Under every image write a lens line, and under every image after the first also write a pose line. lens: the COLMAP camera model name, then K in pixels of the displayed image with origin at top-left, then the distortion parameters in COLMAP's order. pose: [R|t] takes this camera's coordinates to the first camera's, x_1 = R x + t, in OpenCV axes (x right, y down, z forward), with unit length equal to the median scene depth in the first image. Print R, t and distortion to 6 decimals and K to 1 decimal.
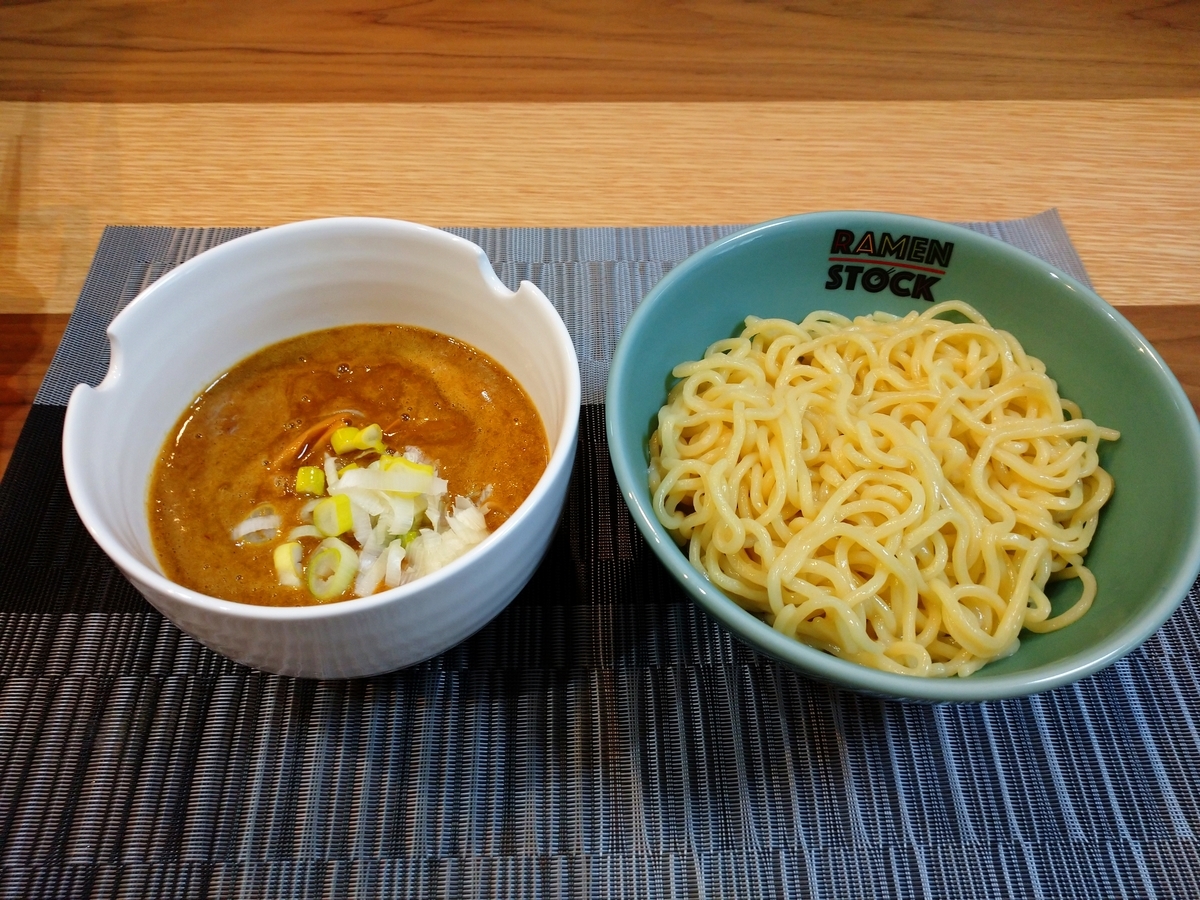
lens RADIAL K [[925.3, 0, 603.6], [0, 925.3, 453.0], [0, 0, 1]] dist [0.018040, -0.007839]
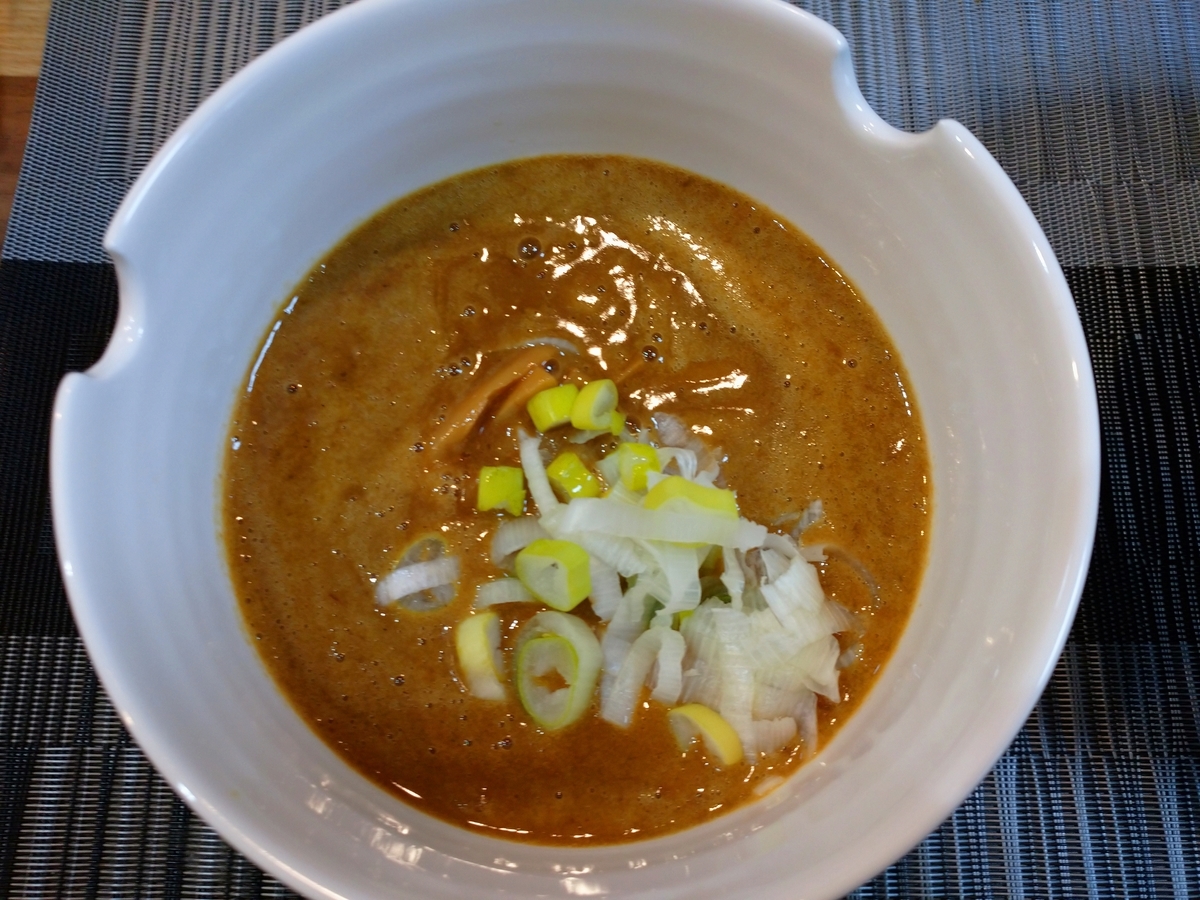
lens RADIAL K [[943.1, 0, 600.0], [0, 943.1, 450.0], [0, 0, 1]] dist [0.099318, -0.111795]
pose [[0.998480, 0.029801, -0.046374, -0.233131], [-0.012534, 0.941973, 0.335455, -0.188348], [0.053680, -0.334364, 0.940914, 0.475304]]
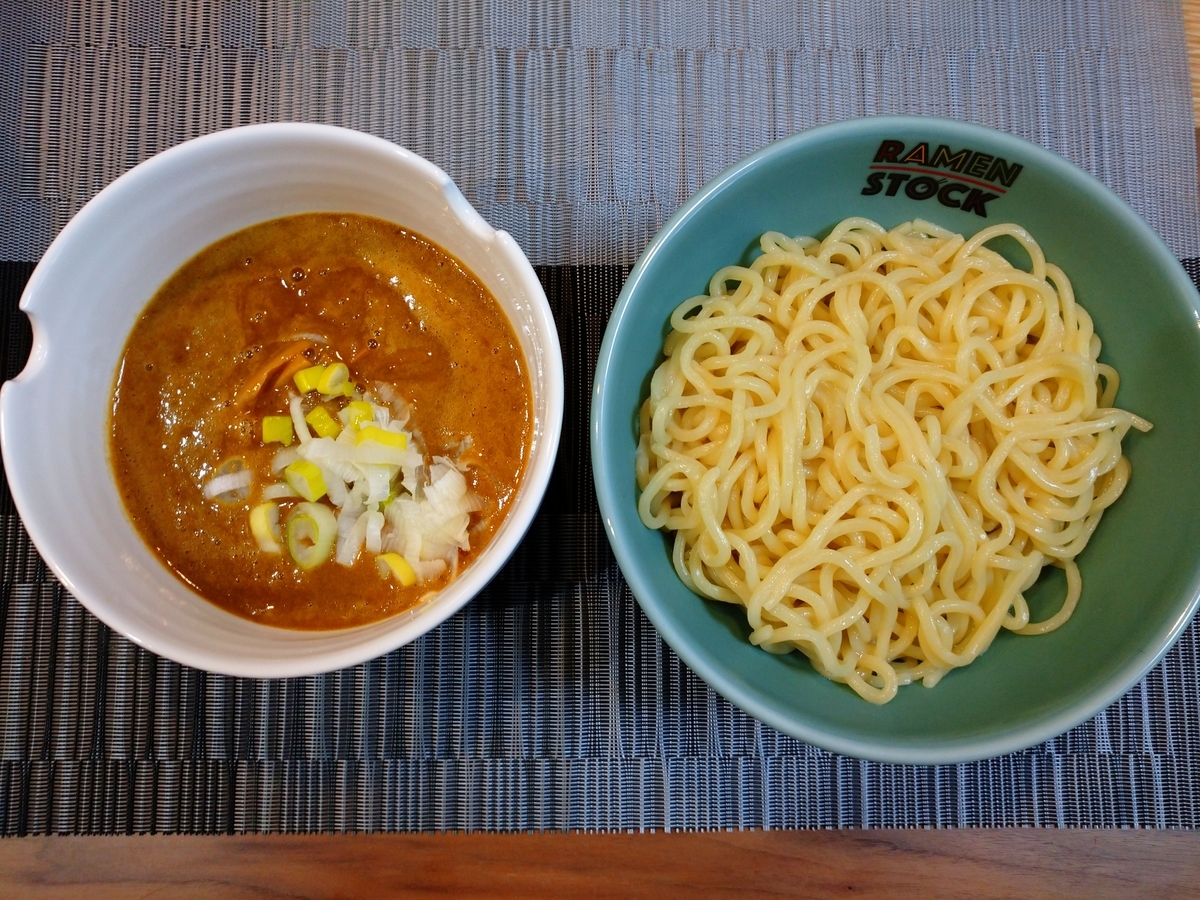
lens RADIAL K [[941.4, 0, 600.0], [0, 941.4, 450.0], [0, 0, 1]] dist [0.007420, -0.005286]
pose [[0.999615, 0.027735, -0.000525, 0.011383], [-0.024415, 0.888601, 0.458031, -0.401380], [0.013170, -0.457842, 0.888936, 0.149009]]
